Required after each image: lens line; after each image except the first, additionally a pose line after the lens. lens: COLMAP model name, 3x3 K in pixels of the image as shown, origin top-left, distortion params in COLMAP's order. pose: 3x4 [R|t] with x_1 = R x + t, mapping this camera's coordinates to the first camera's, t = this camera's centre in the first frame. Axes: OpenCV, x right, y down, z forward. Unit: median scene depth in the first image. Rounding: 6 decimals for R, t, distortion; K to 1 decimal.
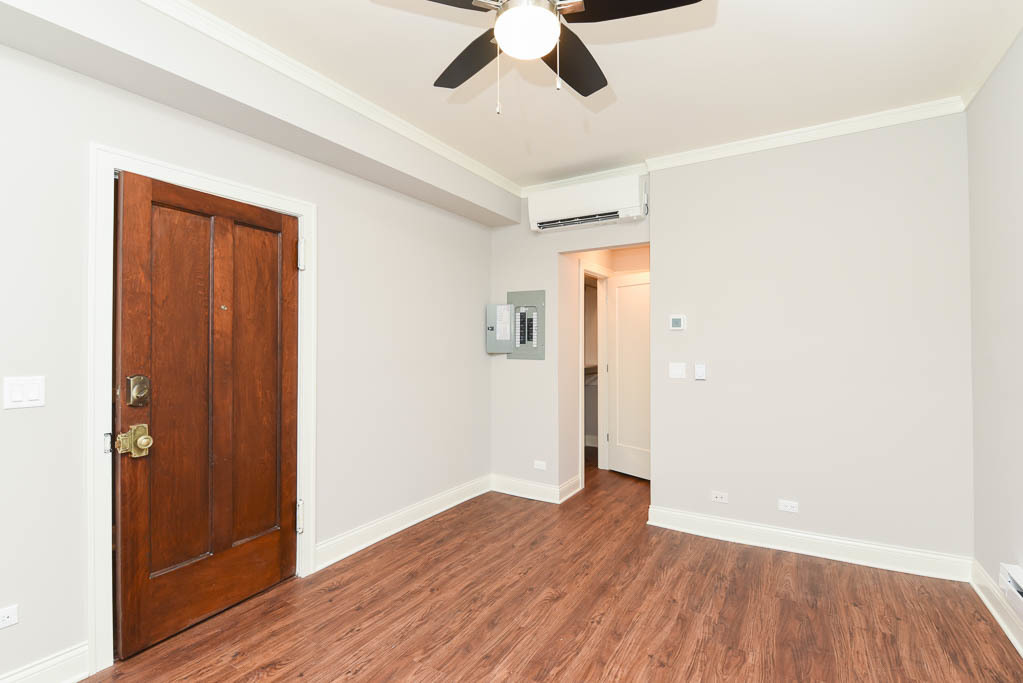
lens RADIAL K [[479.1, 0, 511.2], [0, 479.1, 339.2], [0, 0, 1]] dist [0.001581, -0.009708]
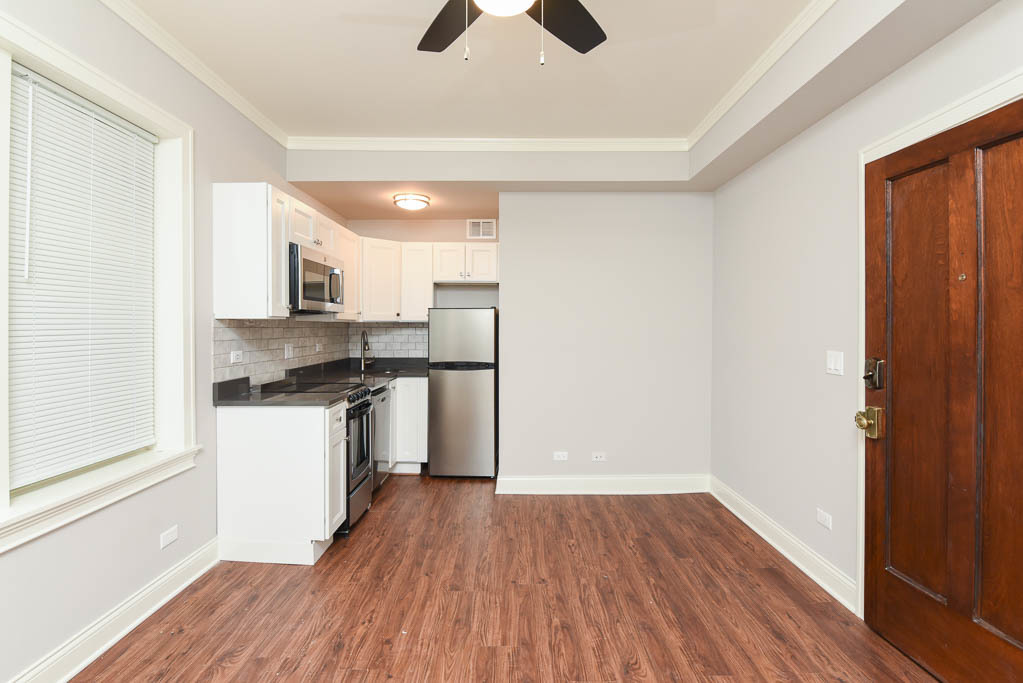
lens RADIAL K [[486.9, 0, 511.2], [0, 486.9, 327.9], [0, 0, 1]] dist [0.001644, -0.009841]
pose [[-0.858958, -0.000020, -0.512045, 0.319806], [0.003127, 0.999981, -0.005285, 0.010604], [0.512036, -0.006140, -0.858942, 1.157132]]
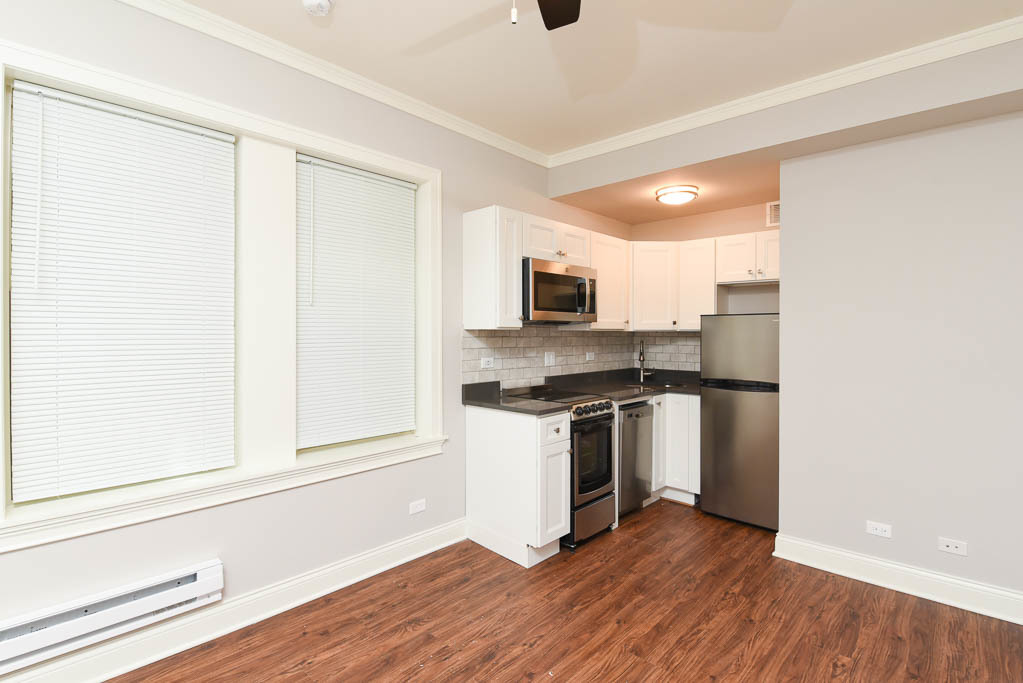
lens RADIAL K [[490.6, 0, 508.4], [0, 490.6, 335.5], [0, 0, 1]] dist [0.001594, -0.009484]
pose [[-0.976601, -0.004897, 0.215003, -0.040395], [-0.005616, 0.999980, -0.002734, 0.001110], [-0.214985, -0.003877, -0.976610, 1.109513]]
